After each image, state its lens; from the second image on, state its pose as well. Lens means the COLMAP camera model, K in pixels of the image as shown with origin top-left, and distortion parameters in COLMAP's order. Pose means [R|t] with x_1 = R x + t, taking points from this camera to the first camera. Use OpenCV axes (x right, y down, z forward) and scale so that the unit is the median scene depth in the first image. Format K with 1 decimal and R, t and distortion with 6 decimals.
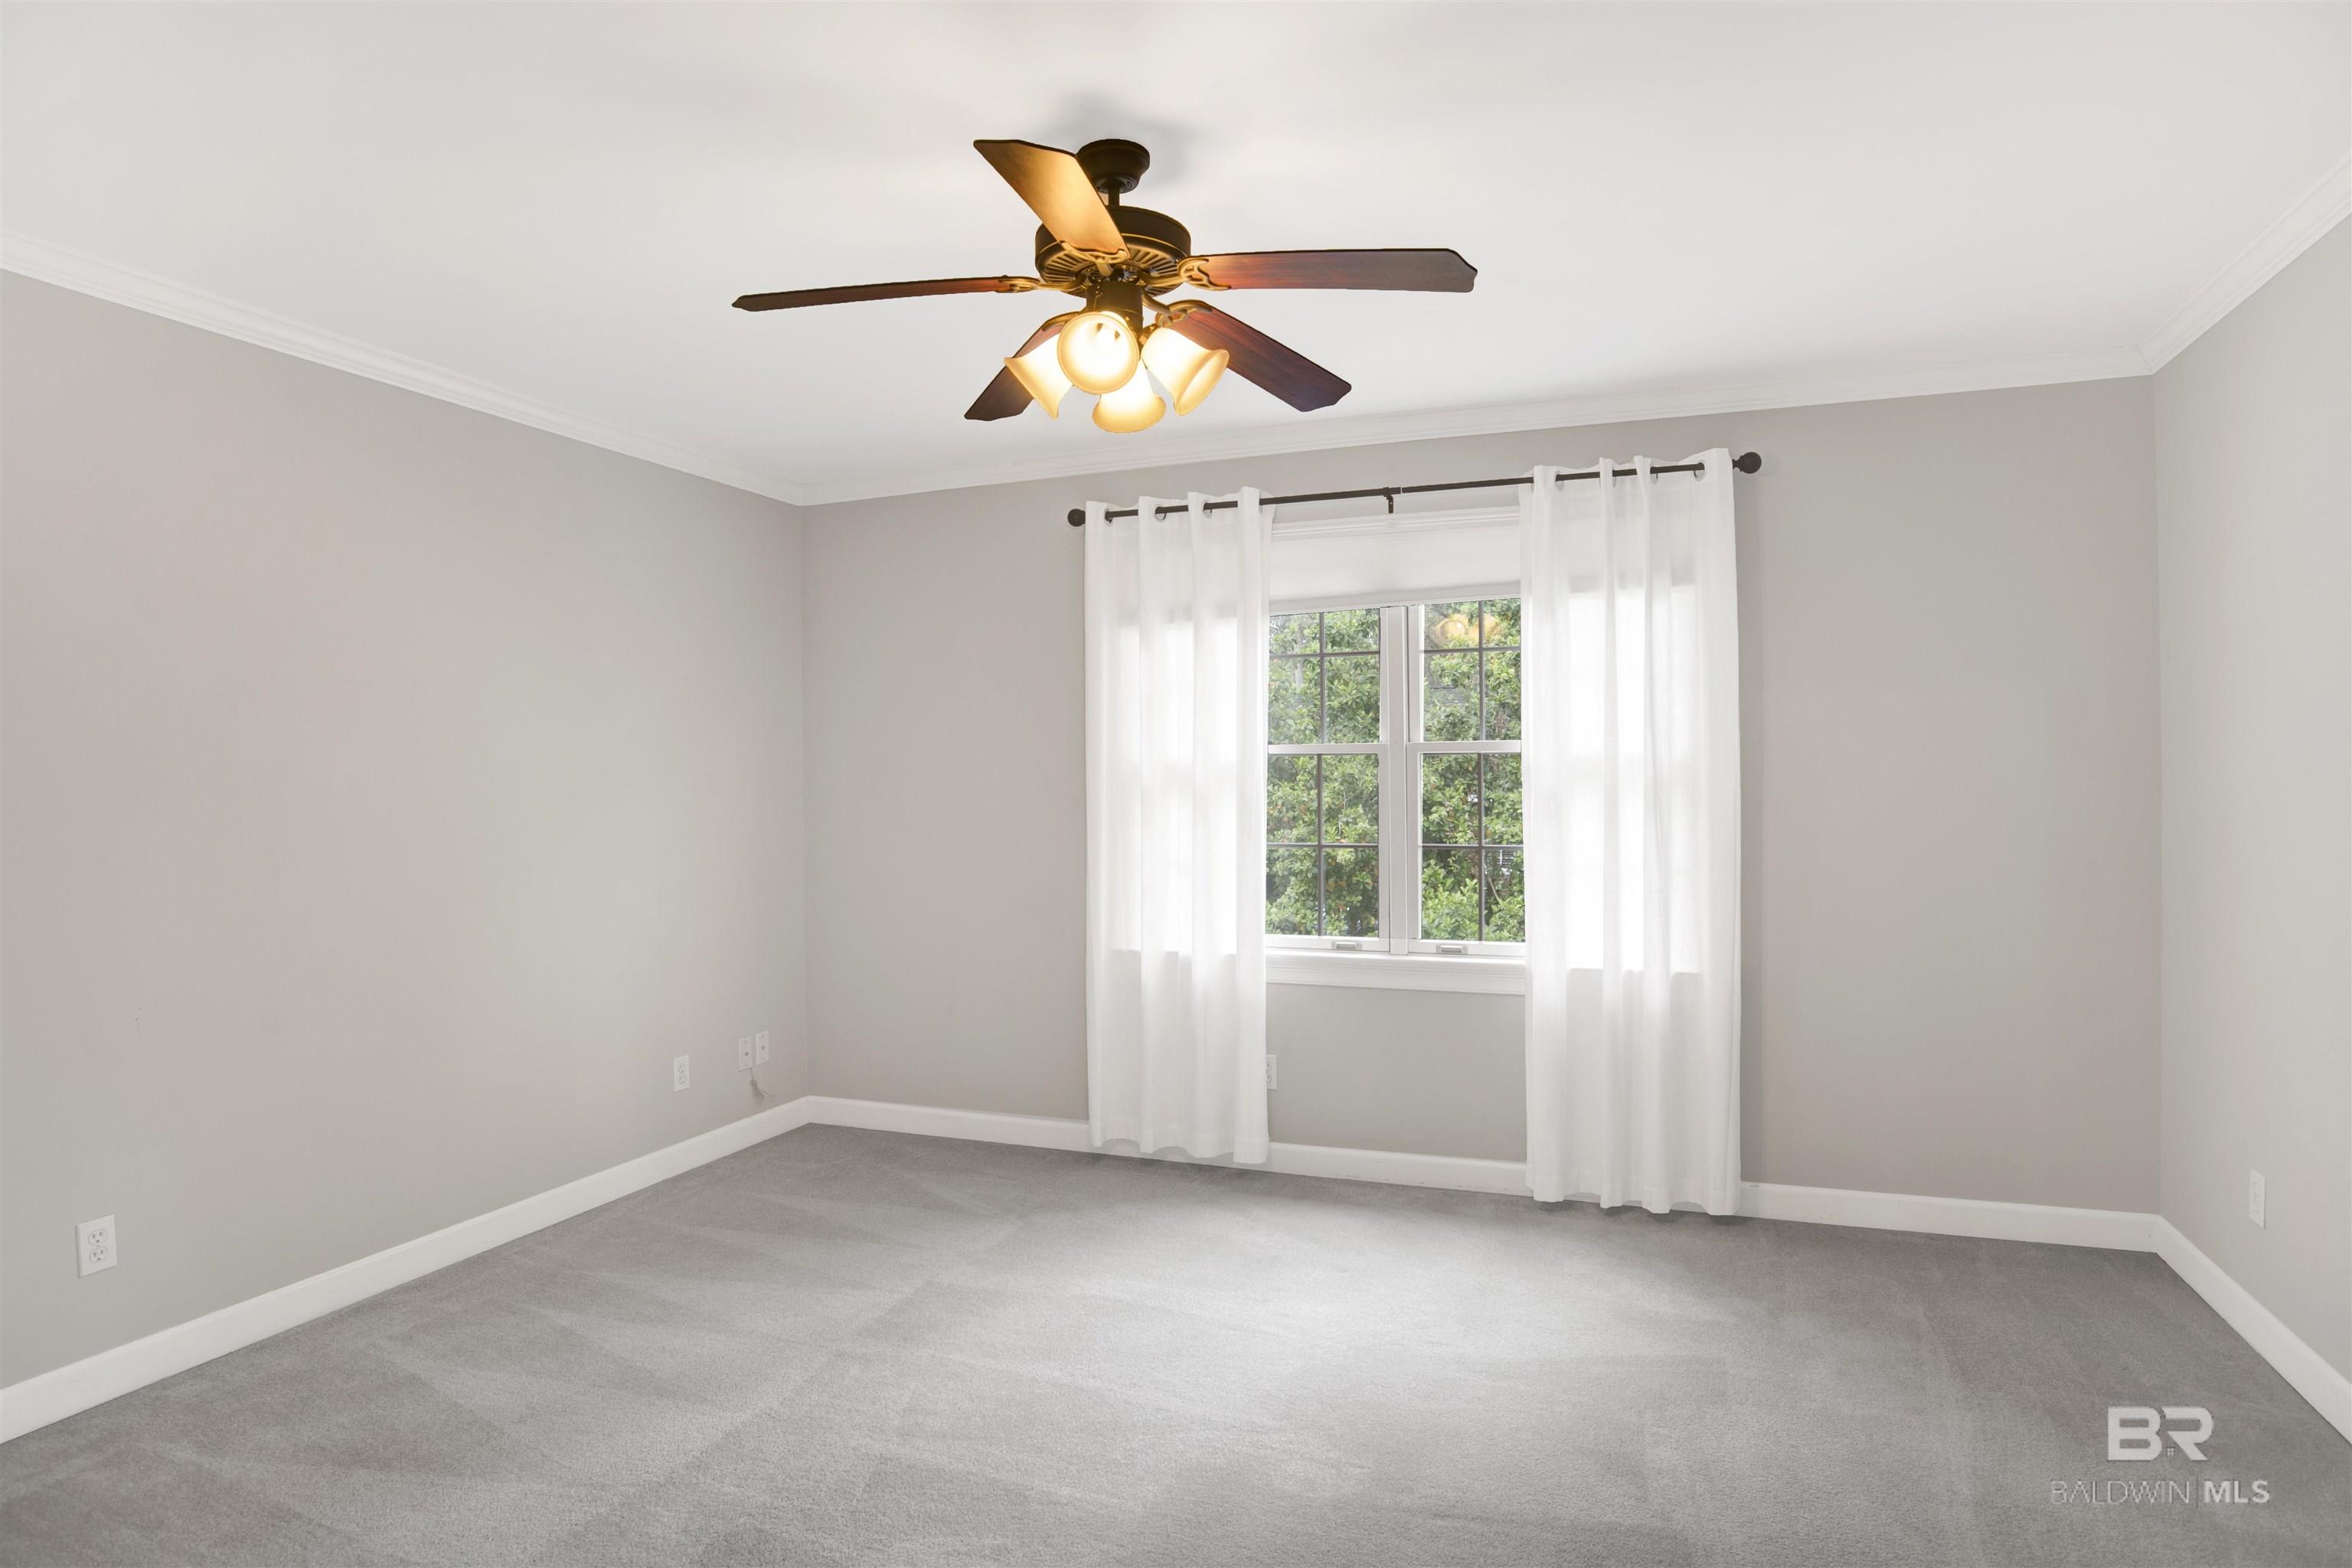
lens RADIAL K [[1236.4, 0, 1189.0], [0, 1236.4, 775.0], [0, 0, 1]] dist [-0.066902, 0.022432]
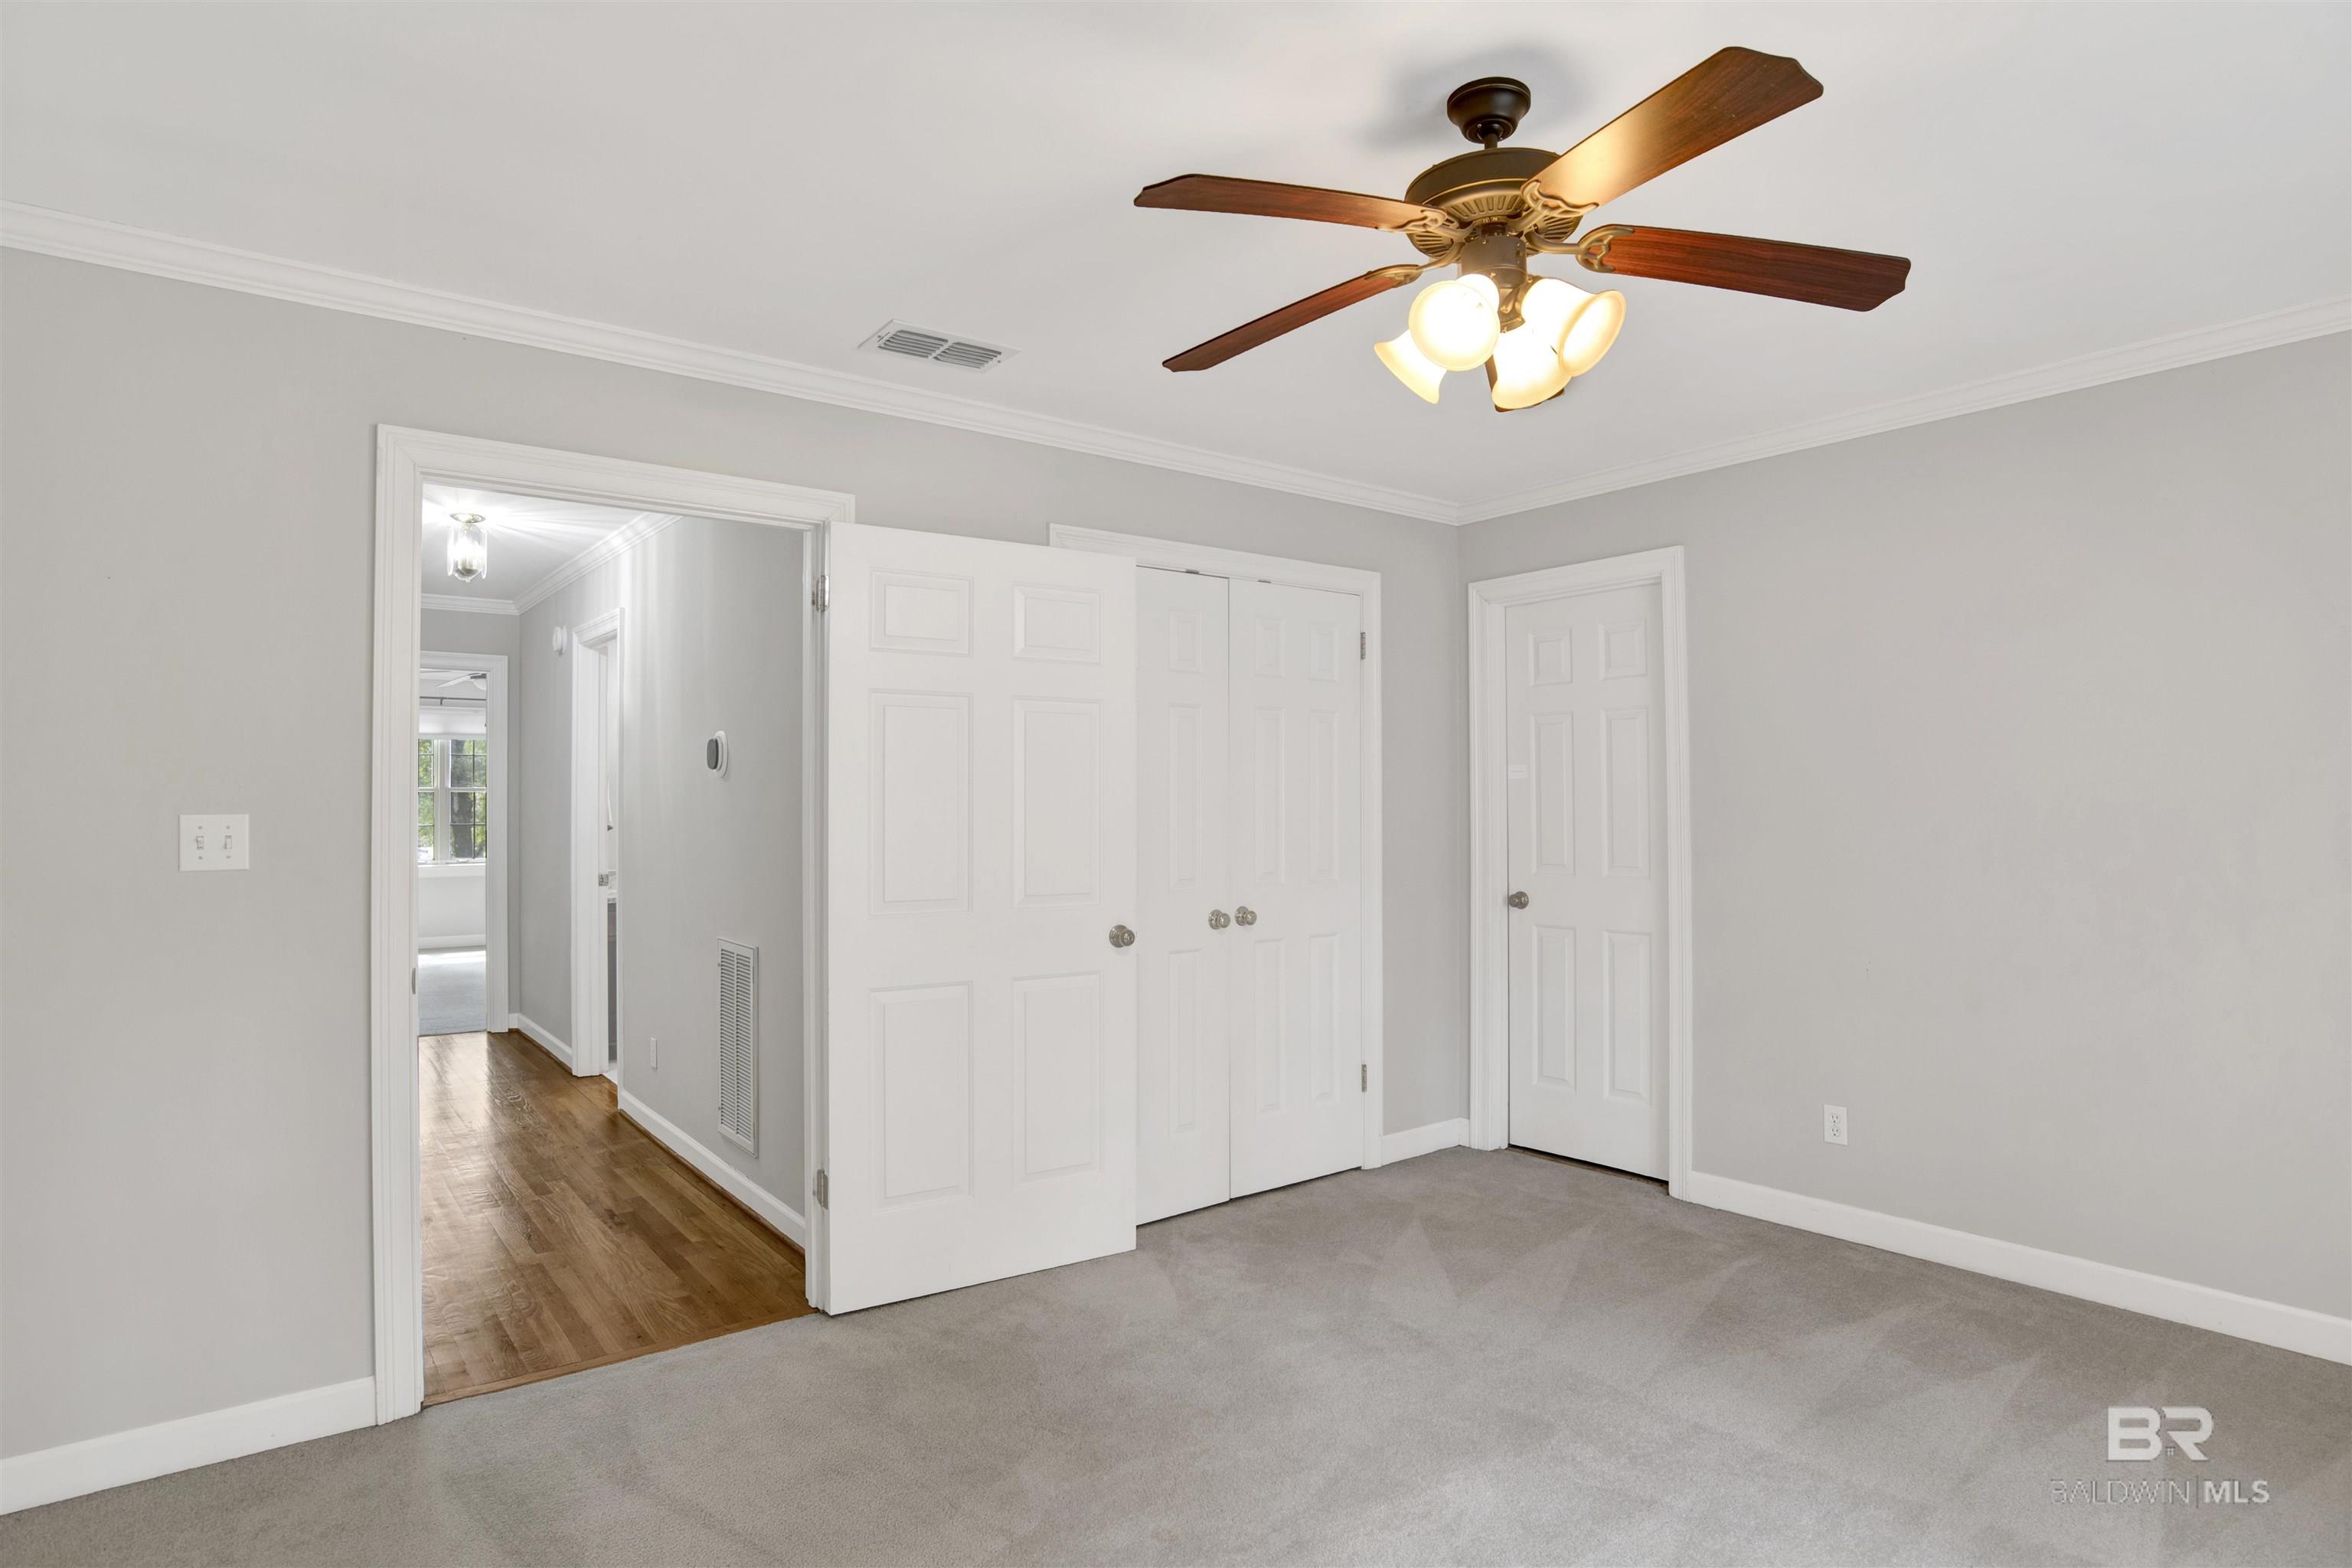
lens RADIAL K [[1236.4, 0, 1189.0], [0, 1236.4, 775.0], [0, 0, 1]] dist [-0.066902, 0.022432]
pose [[-0.508846, -0.010831, -0.860789, 0.678705], [0.023054, 0.999391, -0.026203, 0.008550], [0.860549, -0.033178, -0.508286, 1.073379]]
